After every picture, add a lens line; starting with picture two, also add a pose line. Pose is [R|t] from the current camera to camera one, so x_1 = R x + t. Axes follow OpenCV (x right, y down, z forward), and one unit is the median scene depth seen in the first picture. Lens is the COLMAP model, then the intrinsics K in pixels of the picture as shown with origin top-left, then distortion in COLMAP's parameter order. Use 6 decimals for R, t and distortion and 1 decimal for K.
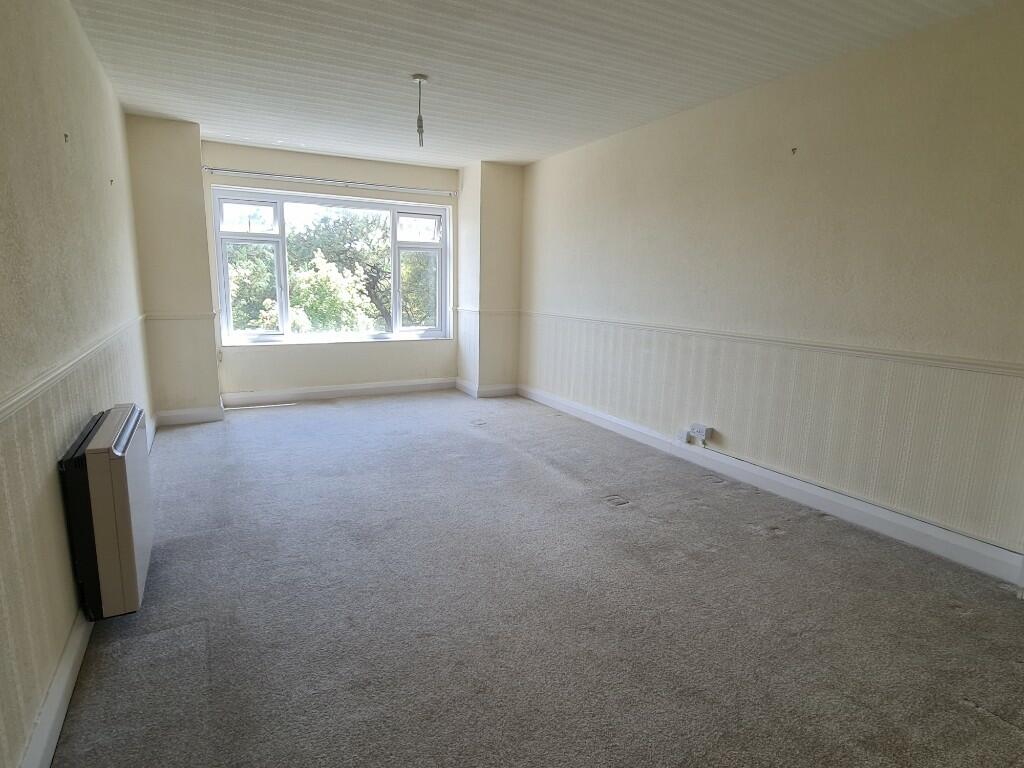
lens RADIAL K [[555.8, 0, 506.7], [0, 555.8, 386.5], [0, 0, 1]] dist [-0.002888, -0.000650]
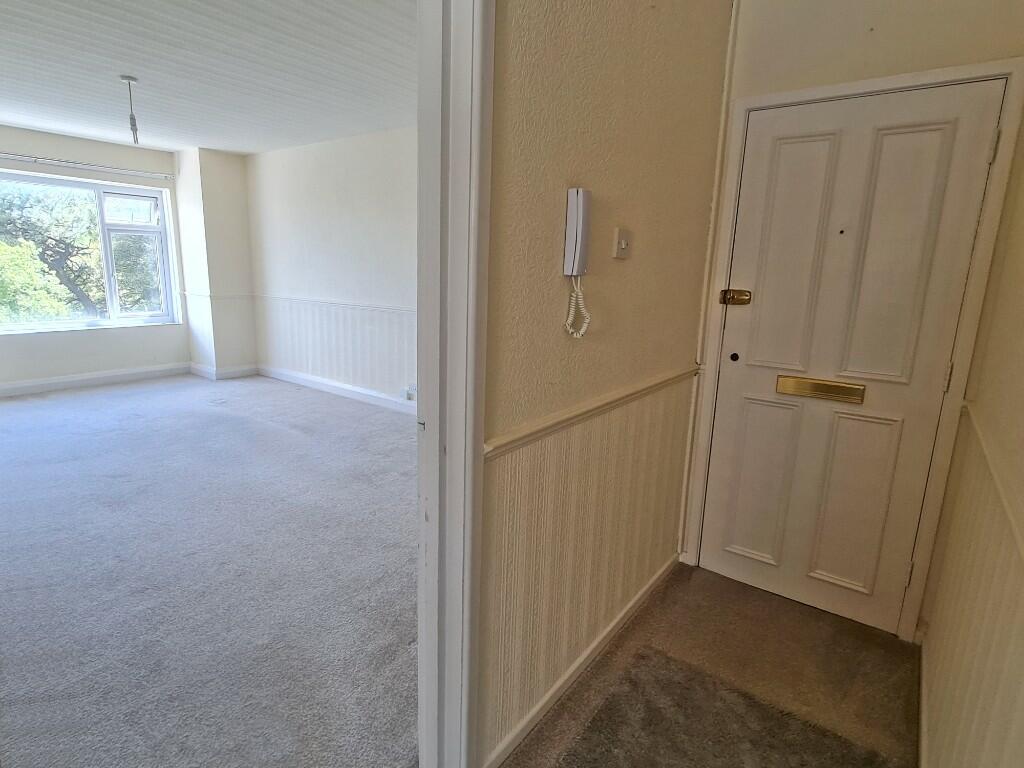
lens RADIAL K [[555.8, 0, 506.7], [0, 555.8, 386.5], [0, 0, 1]] dist [-0.002888, -0.000650]
pose [[0.904651, -0.083331, 0.417927, 0.003881], [0.067663, 0.996342, 0.052198, 0.016116], [-0.420748, -0.018943, 0.906980, -0.169753]]
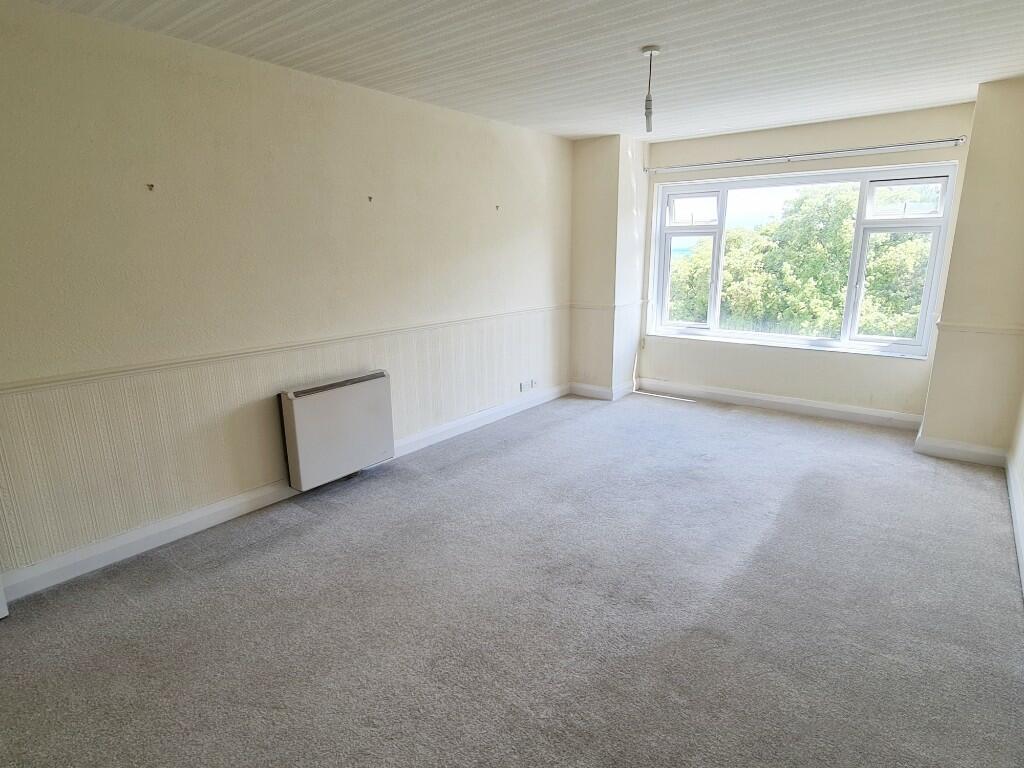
lens RADIAL K [[555.8, 0, 506.7], [0, 555.8, 386.5], [0, 0, 1]] dist [-0.002888, -0.000650]
pose [[0.396454, 0.195747, -0.896943, 0.362934], [-0.149222, 0.977752, 0.147426, -0.089362], [0.905846, 0.075396, 0.416843, 0.294499]]
